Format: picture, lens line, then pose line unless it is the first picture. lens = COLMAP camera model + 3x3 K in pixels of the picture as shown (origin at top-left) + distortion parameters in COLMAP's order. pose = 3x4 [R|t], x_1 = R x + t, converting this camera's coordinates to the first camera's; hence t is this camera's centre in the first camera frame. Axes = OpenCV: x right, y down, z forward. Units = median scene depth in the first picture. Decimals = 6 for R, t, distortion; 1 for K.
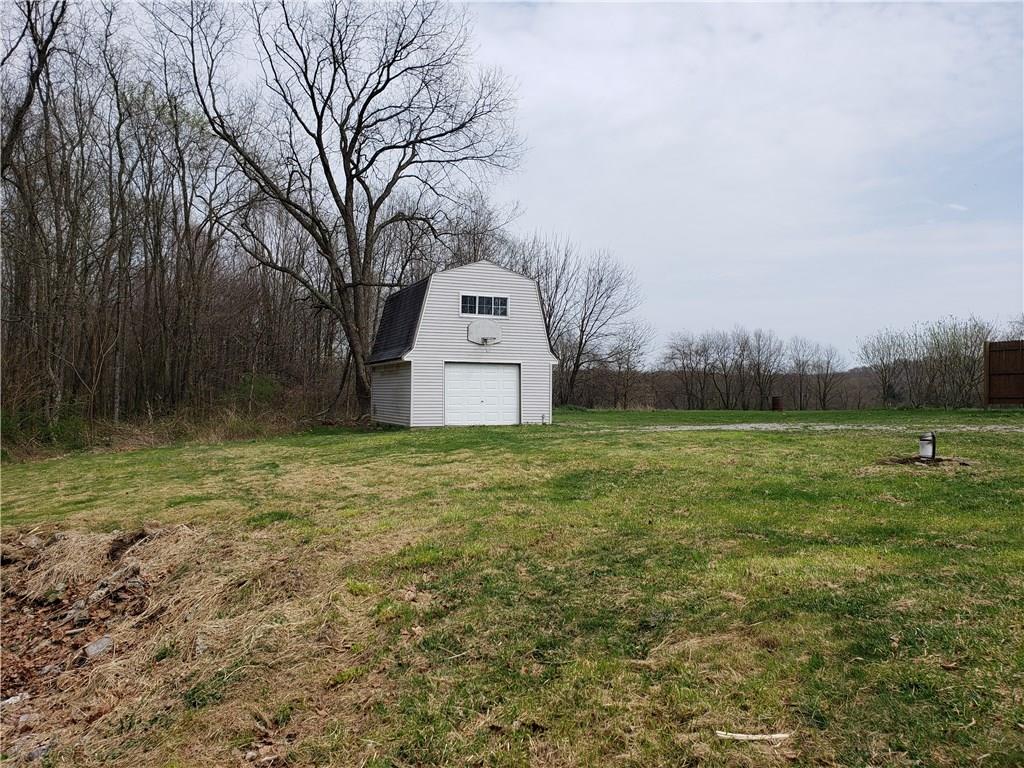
lens RADIAL K [[802.4, 0, 514.0], [0, 802.4, 386.9], [0, 0, 1]] dist [0.054318, -0.045091]
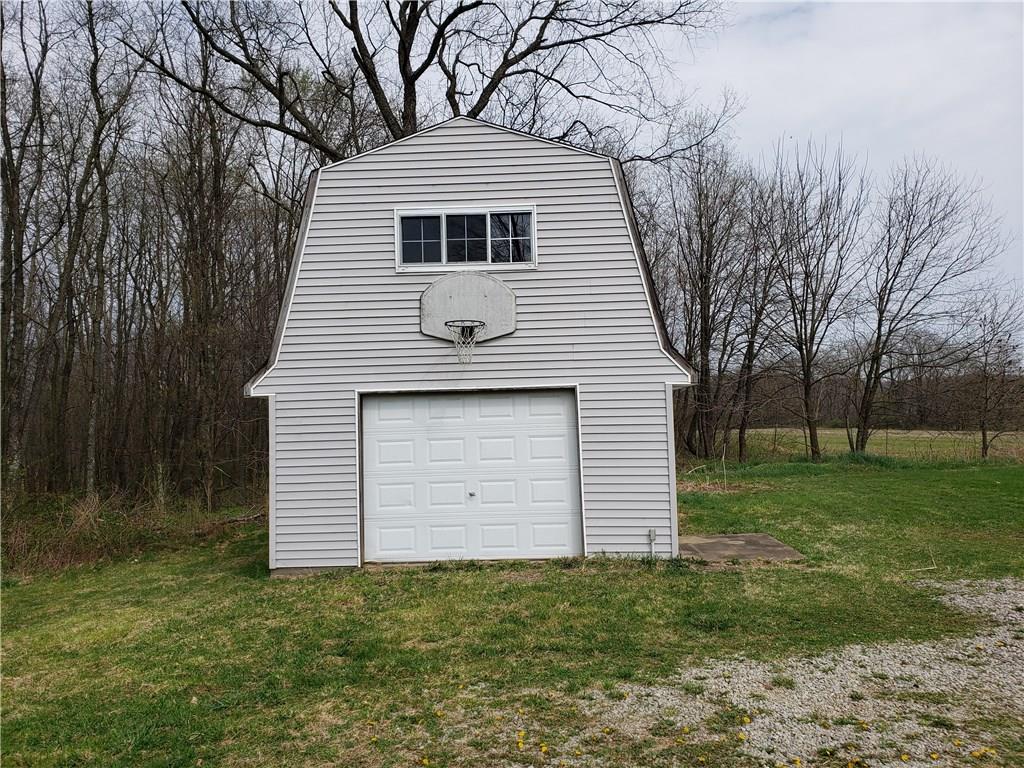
lens RADIAL K [[802.4, 0, 506.2], [0, 802.4, 380.1], [0, 0, 1]] dist [0.054318, -0.045091]
pose [[0.909979, -0.050334, -0.411589, 0.131140], [0.037431, 0.998524, -0.039356, -0.019969], [0.412962, 0.020407, 0.910520, 0.668914]]
